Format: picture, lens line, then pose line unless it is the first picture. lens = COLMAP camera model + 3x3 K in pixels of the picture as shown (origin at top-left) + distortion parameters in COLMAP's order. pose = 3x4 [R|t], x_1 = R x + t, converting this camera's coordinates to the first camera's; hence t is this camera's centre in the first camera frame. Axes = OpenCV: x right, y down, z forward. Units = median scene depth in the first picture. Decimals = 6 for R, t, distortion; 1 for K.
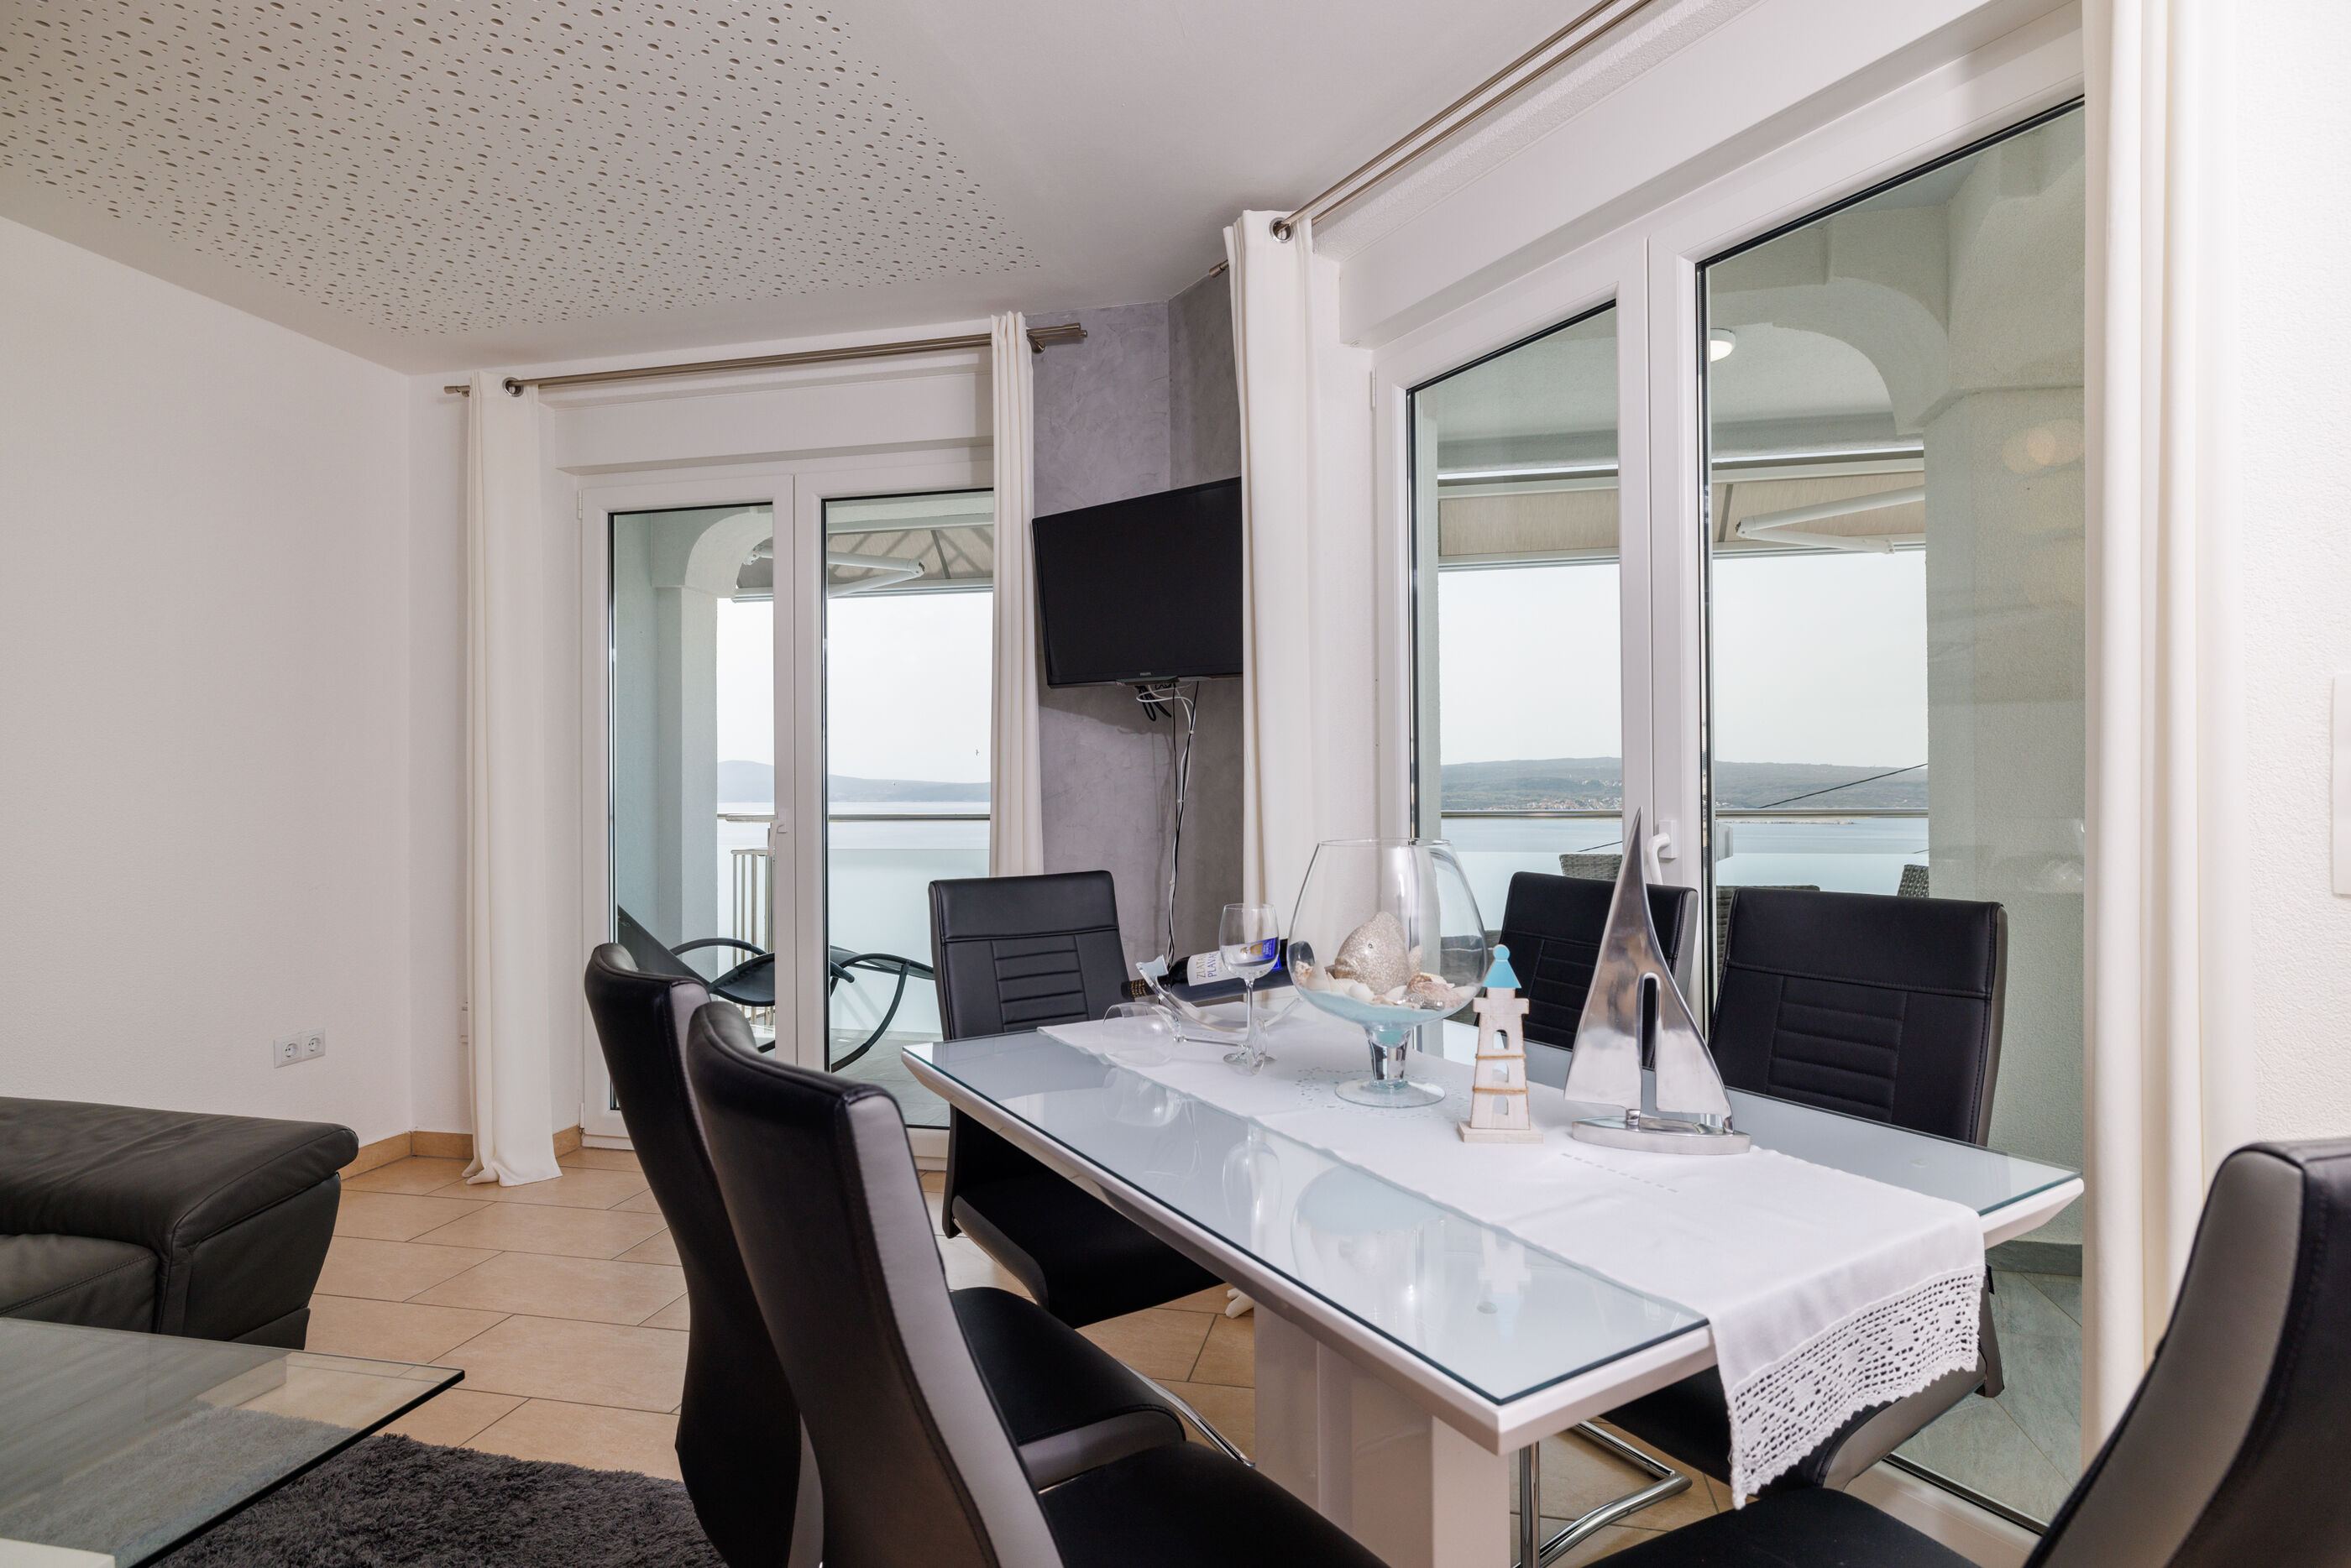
lens RADIAL K [[1153.8, 0, 1188.3], [0, 1153.8, 784.3], [0, 0, 1]] dist [0.006050, 0.000396]
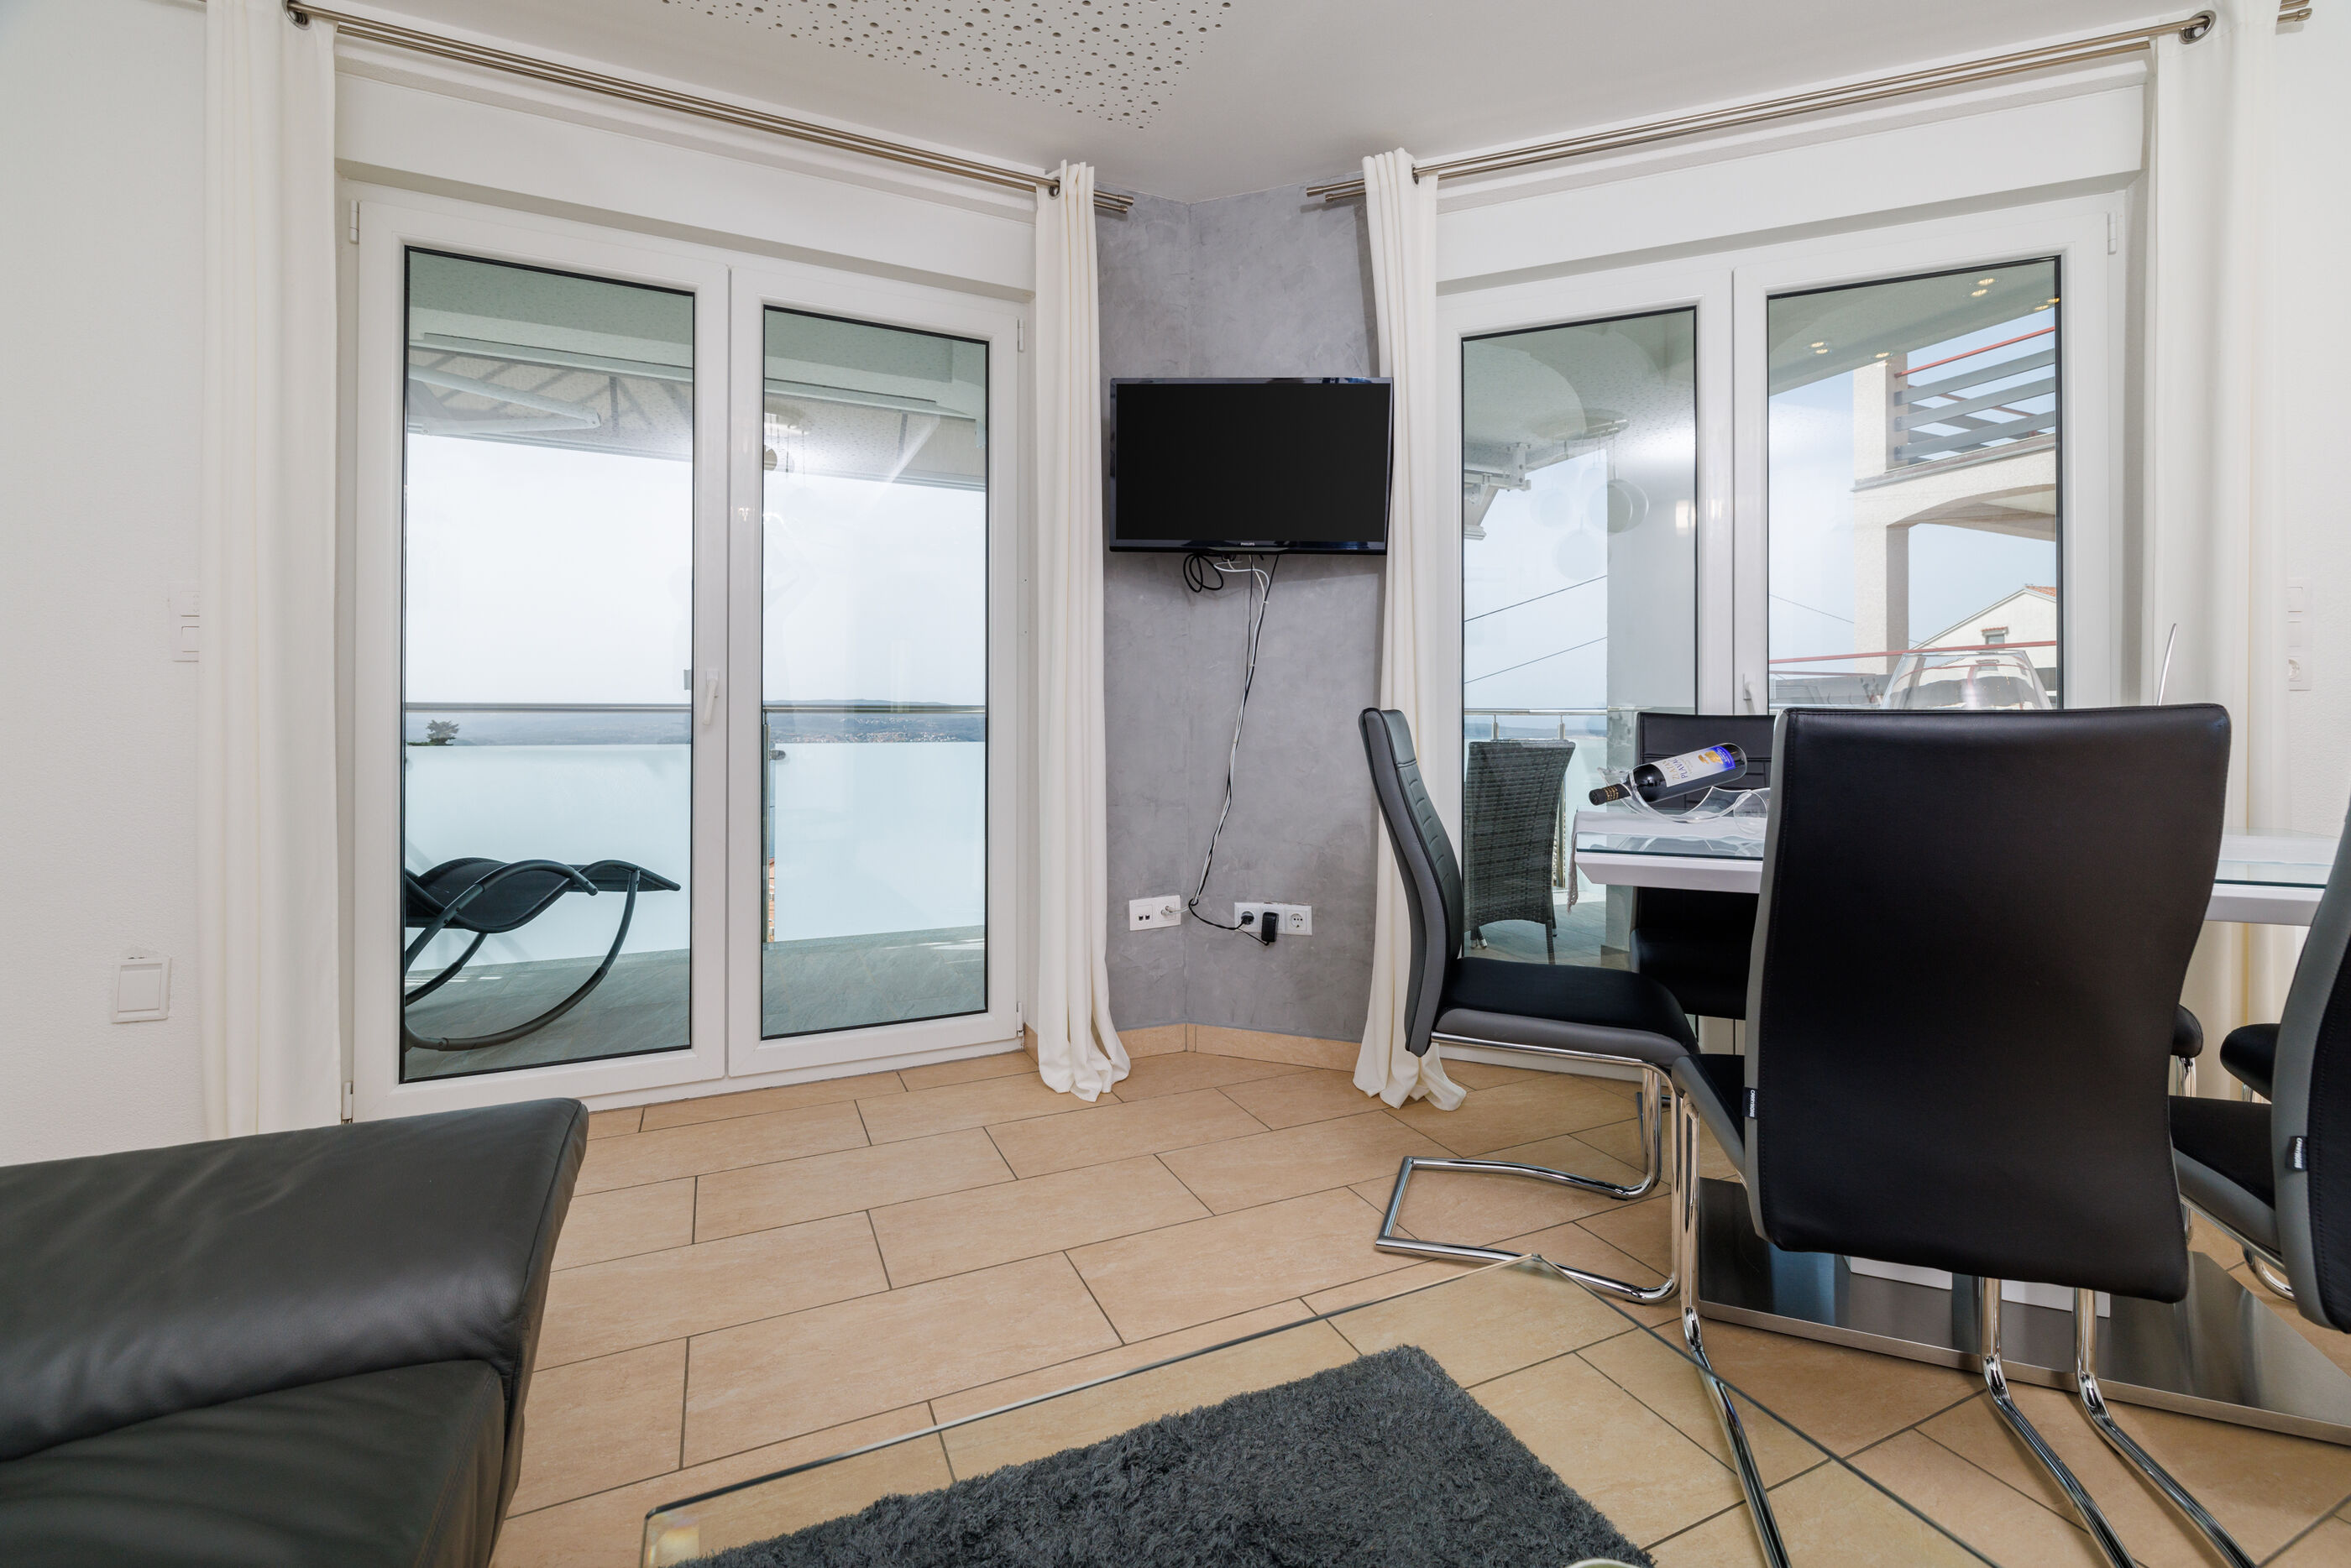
lens RADIAL K [[982.1, 0, 1156.9], [0, 982.1, 713.5], [0, 0, 1]] dist [-0.004494, 0.000907]
pose [[0.801413, 0.011902, 0.597993, -0.619962], [-0.008808, 0.999928, -0.008099, 0.065814], [-0.598047, 0.001223, 0.801460, 0.314008]]
